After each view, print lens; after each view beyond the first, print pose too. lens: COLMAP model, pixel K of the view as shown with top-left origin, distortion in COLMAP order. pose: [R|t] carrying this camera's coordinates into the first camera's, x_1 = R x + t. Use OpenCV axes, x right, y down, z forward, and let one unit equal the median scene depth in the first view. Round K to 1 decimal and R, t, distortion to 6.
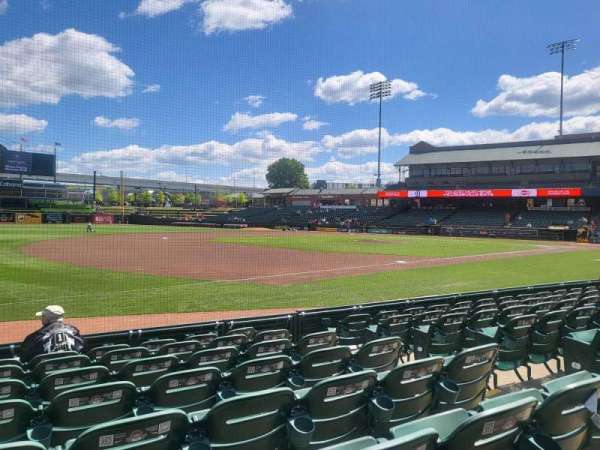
lens RADIAL K [[463.7, 0, 306.0], [0, 463.7, 219.7], [0, 0, 1]] dist [-0.018747, 0.080880]
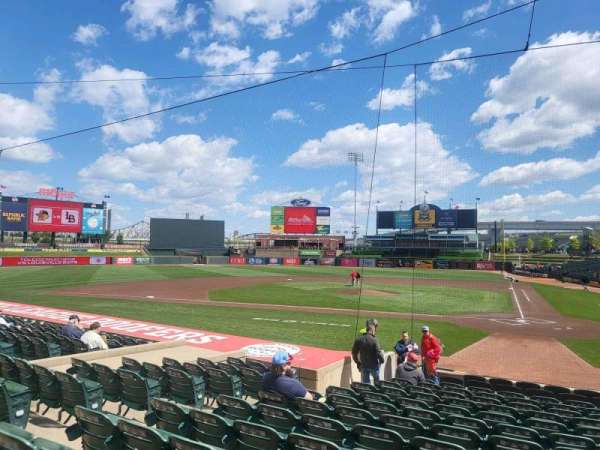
lens RADIAL K [[463.7, 0, 304.4], [0, 463.7, 228.7], [0, 0, 1]] dist [-0.018747, 0.080880]
pose [[0.394480, -0.058550, -0.917037, 0.450393], [-0.012342, 0.997540, -0.068999, -0.008691], [0.918821, 0.038537, 0.392788, 0.208092]]
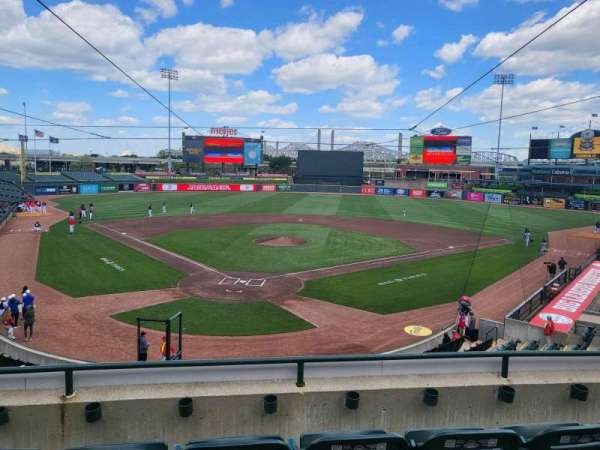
lens RADIAL K [[463.7, 0, 307.3], [0, 463.7, 216.9], [0, 0, 1]] dist [-0.018747, 0.080880]
pose [[-0.074450, 0.093218, -0.992858, 0.586313], [-0.034363, 0.994790, 0.095976, -0.058590], [0.996633, 0.041263, -0.070859, 0.496533]]
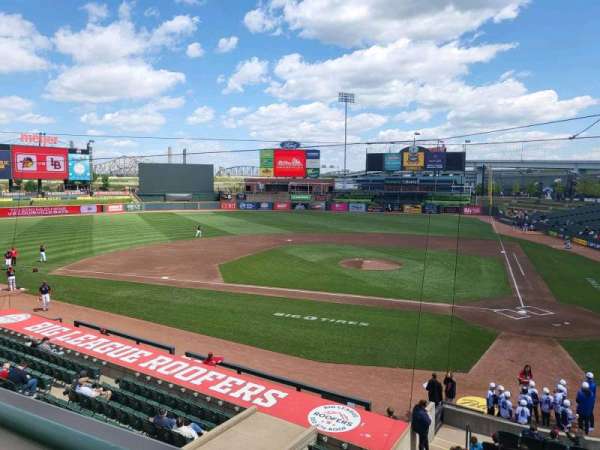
lens RADIAL K [[463.7, 0, 304.0], [0, 463.7, 225.1], [0, 0, 1]] dist [-0.018747, 0.080880]
pose [[0.425530, 0.066677, -0.902484, 0.451706], [-0.004418, 0.997423, 0.071608, -0.050336], [0.904933, -0.026485, 0.424728, 0.184289]]
